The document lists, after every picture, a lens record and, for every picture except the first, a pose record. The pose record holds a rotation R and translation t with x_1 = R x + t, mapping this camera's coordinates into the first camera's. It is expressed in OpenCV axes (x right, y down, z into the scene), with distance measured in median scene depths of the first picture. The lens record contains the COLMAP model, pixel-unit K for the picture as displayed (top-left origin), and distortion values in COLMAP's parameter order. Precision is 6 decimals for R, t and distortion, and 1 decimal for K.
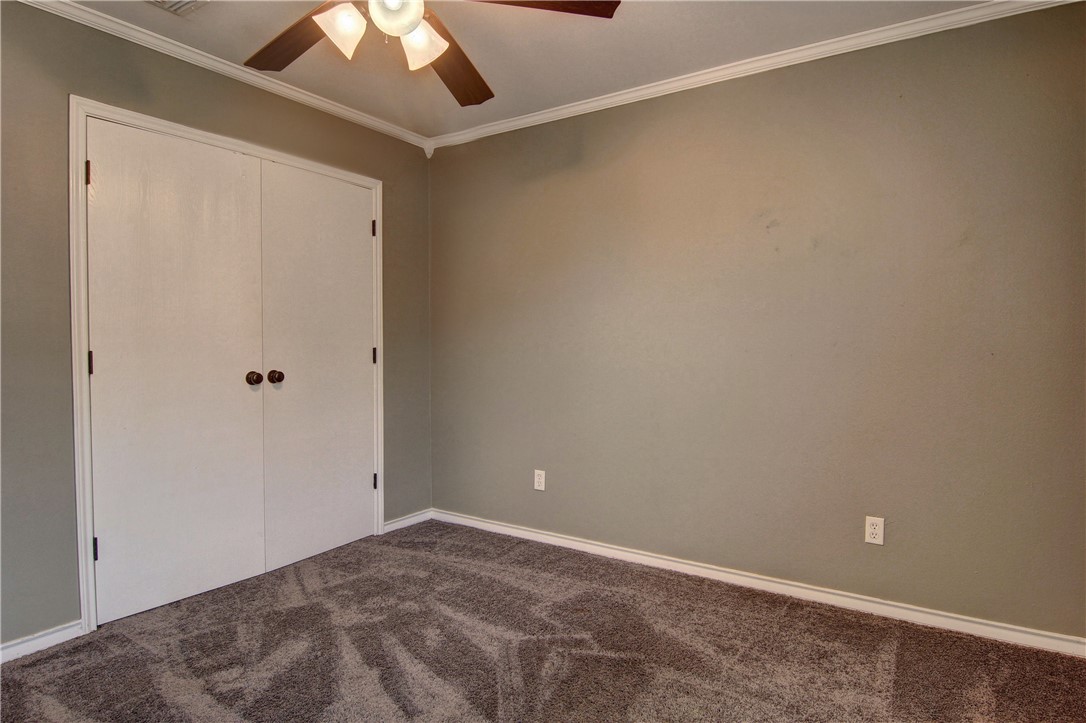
lens RADIAL K [[616.0, 0, 549.5], [0, 616.0, 359.5], [0, 0, 1]] dist [0.001014, -0.015829]
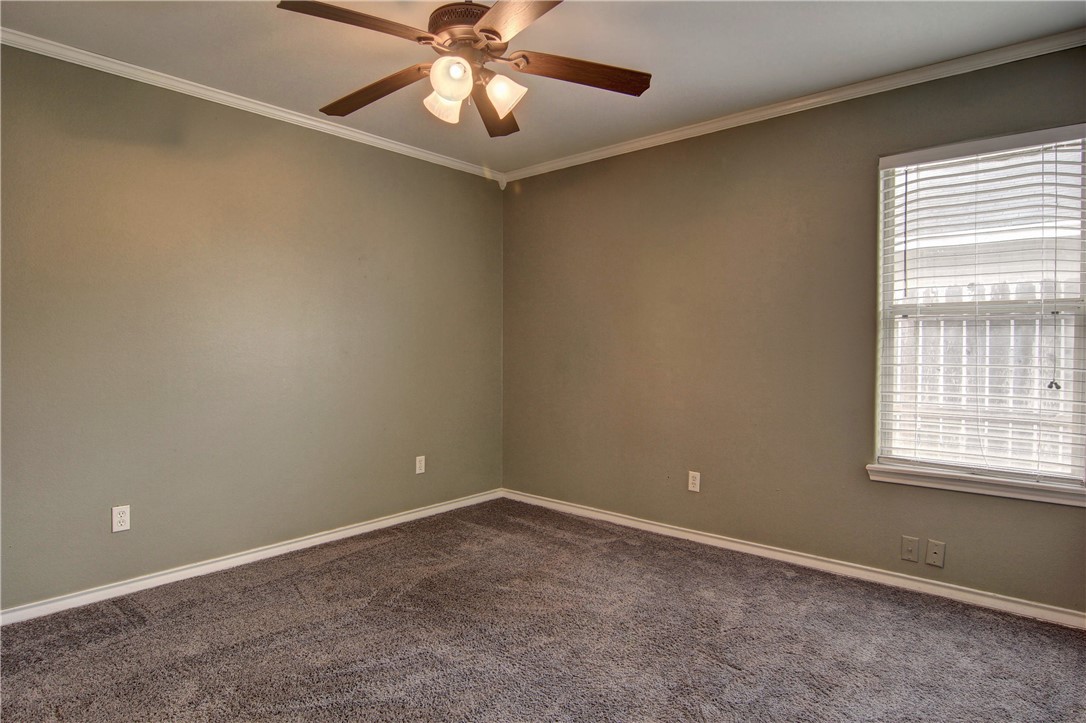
lens RADIAL K [[616.0, 0, 549.5], [0, 616.0, 359.5], [0, 0, 1]] dist [0.001014, -0.015829]
pose [[0.132257, -0.027859, 0.990824, -0.920844], [0.028115, 0.999308, 0.024344, -0.019612], [-0.990817, 0.024638, 0.132948, 0.425165]]
